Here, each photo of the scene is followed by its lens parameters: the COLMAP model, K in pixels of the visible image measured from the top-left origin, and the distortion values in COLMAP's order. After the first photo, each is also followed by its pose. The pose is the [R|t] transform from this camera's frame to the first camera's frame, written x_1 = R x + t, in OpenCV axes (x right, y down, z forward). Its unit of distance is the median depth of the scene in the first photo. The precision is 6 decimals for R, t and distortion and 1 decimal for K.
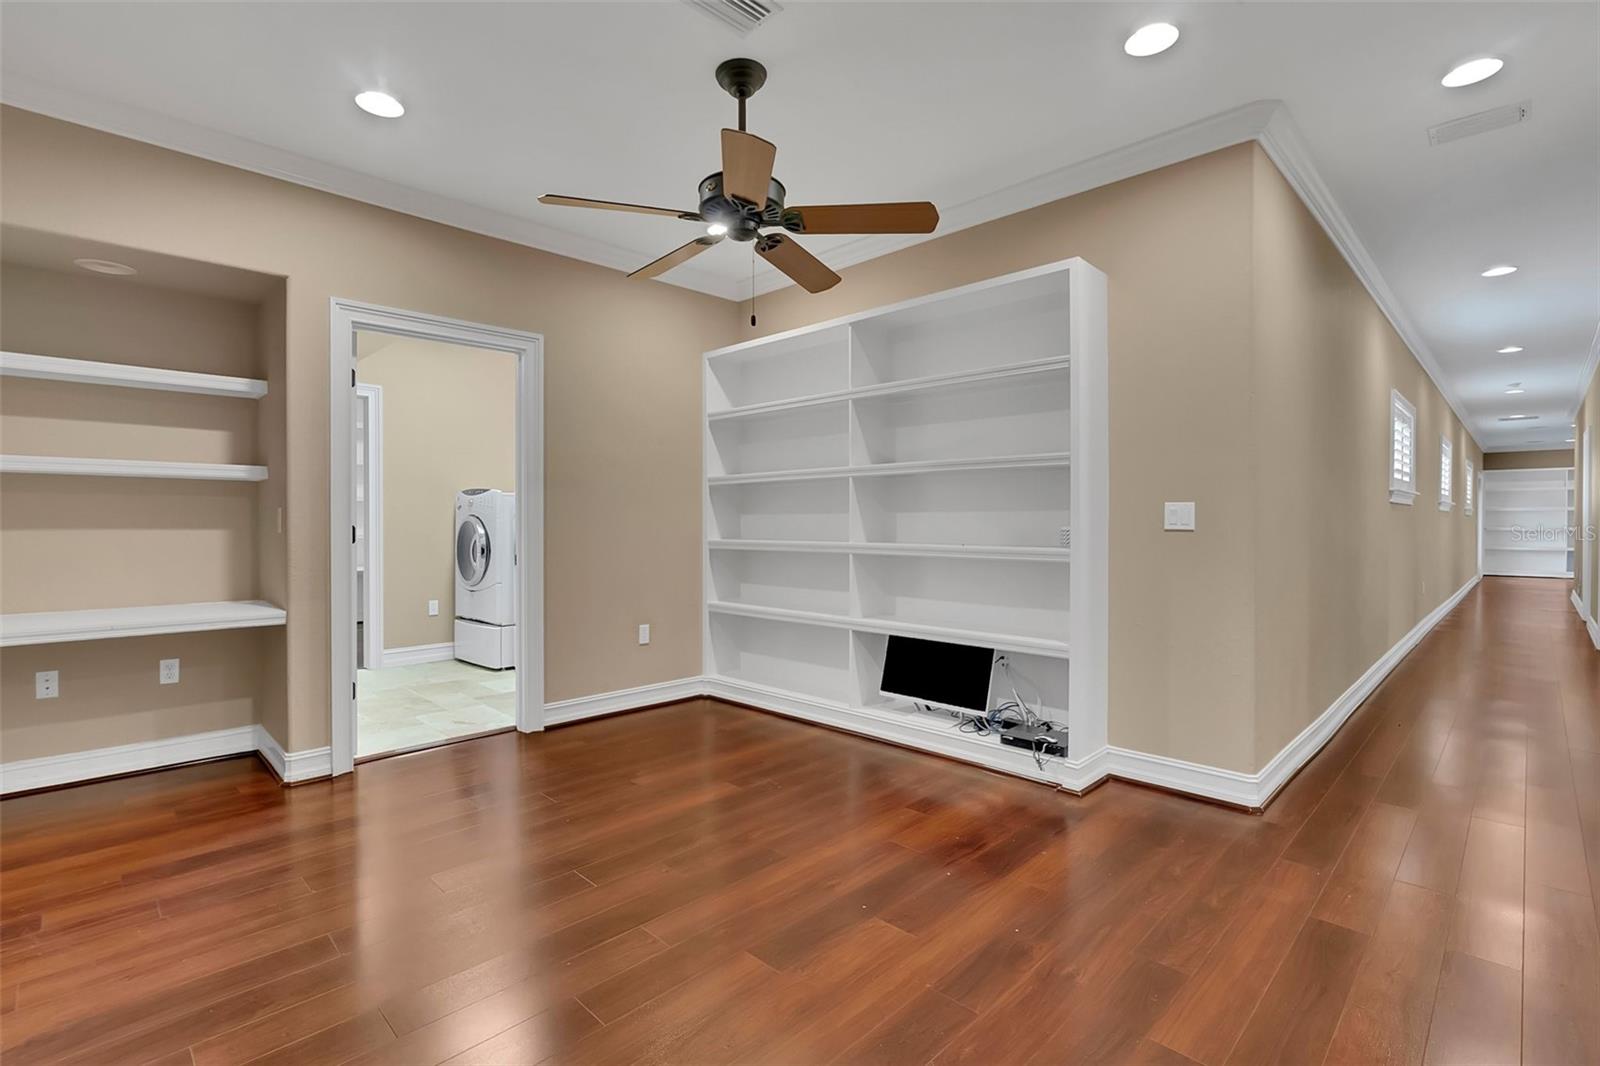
lens RADIAL K [[741.6, 0, 794.1], [0, 741.6, 535.7], [0, 0, 1]] dist [-0.000507, -0.000201]
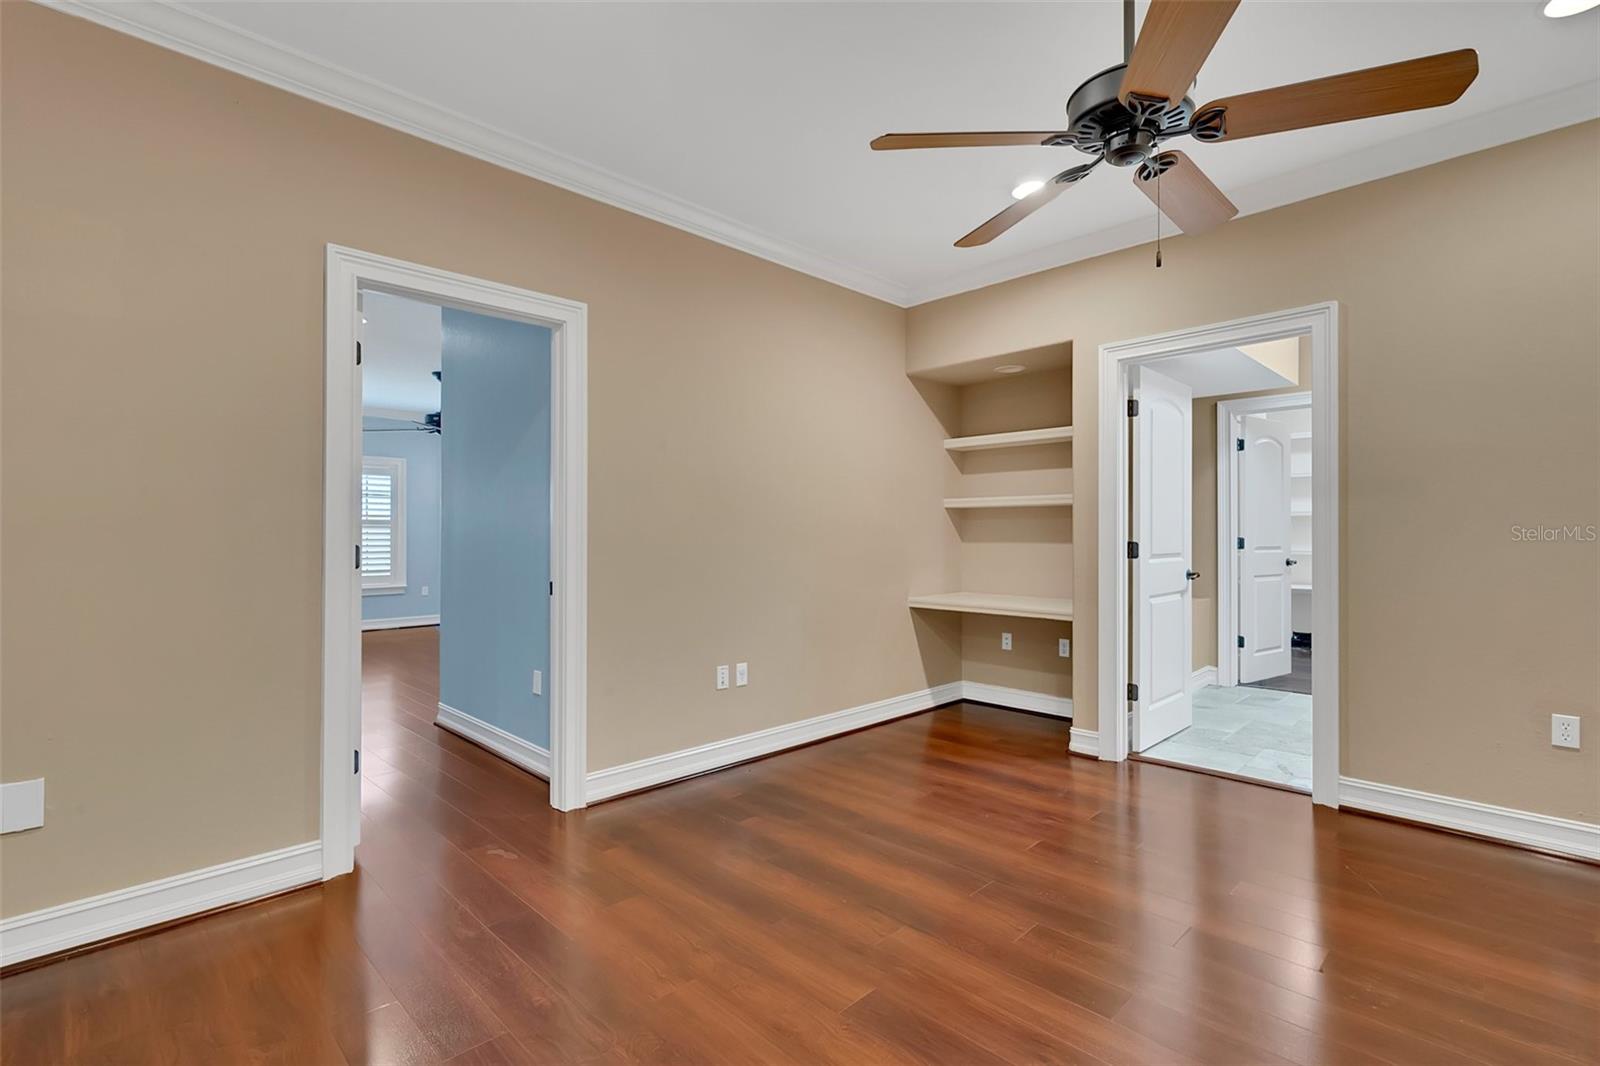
lens RADIAL K [[741.6, 0, 804.6], [0, 741.6, 531.9], [0, 0, 1]] dist [-0.000507, -0.000201]
pose [[-0.006682, -0.006479, -0.999957, 0.522405], [-0.022075, 0.999736, -0.006330, -0.010610], [0.999734, 0.022031, -0.006823, 0.529036]]
